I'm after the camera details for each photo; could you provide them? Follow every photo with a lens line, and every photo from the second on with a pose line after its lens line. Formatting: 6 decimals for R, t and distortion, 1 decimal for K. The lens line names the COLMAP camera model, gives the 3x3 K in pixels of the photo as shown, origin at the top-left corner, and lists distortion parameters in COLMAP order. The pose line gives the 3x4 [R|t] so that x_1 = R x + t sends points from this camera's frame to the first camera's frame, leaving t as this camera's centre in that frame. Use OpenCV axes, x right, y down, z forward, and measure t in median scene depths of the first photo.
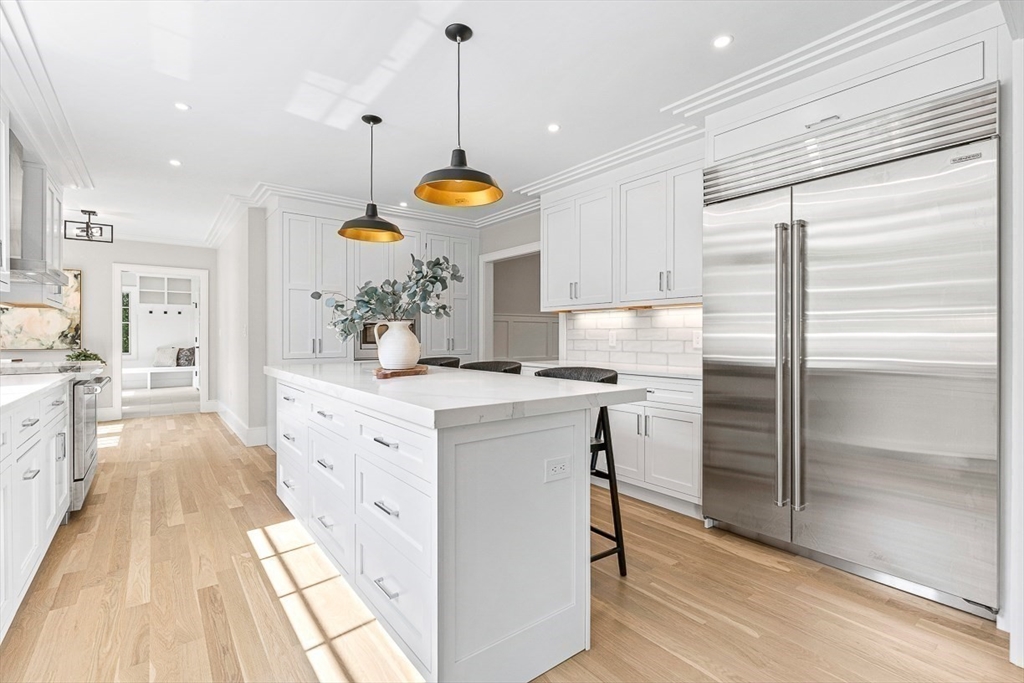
lens RADIAL K [[468.3, 0, 512.0], [0, 468.3, 341.5], [0, 0, 1]] dist [-0.001452, -0.000162]
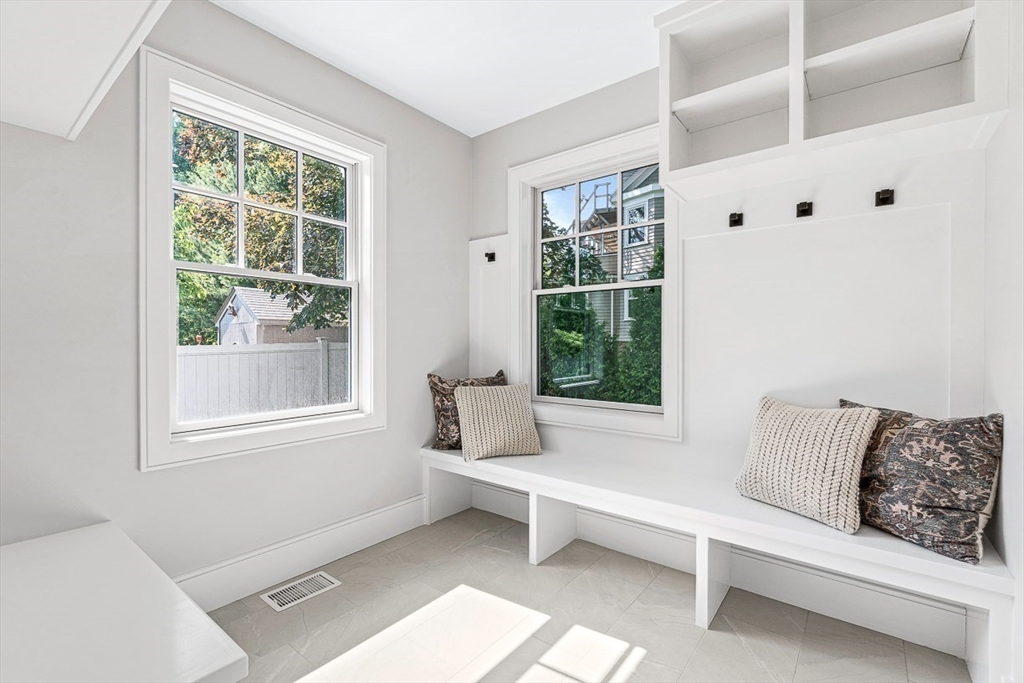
lens RADIAL K [[451.6, 0, 512.0], [0, 451.6, 341.5], [0, 0, 1]] dist [-0.000275, 0.000105]
pose [[0.243895, 0.000031, -0.969802, -0.742140], [-0.016433, 0.999857, -0.004101, -0.008774], [0.969662, 0.016937, 0.243860, 1.052417]]
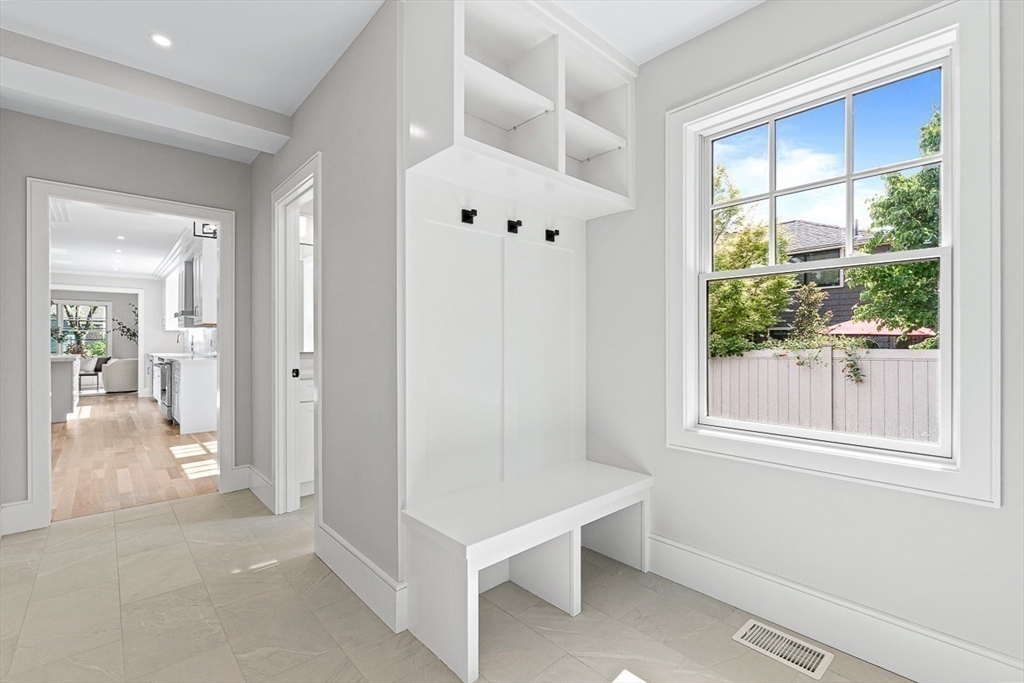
lens RADIAL K [[451.6, 0, 512.0], [0, 451.6, 341.5], [0, 0, 1]] dist [-0.000275, 0.000105]
pose [[-0.996745, 0.000250, -0.080619, -0.937790], [-0.000877, 0.999902, 0.013937, -0.013940], [0.080614, 0.013962, -0.996648, 1.265961]]
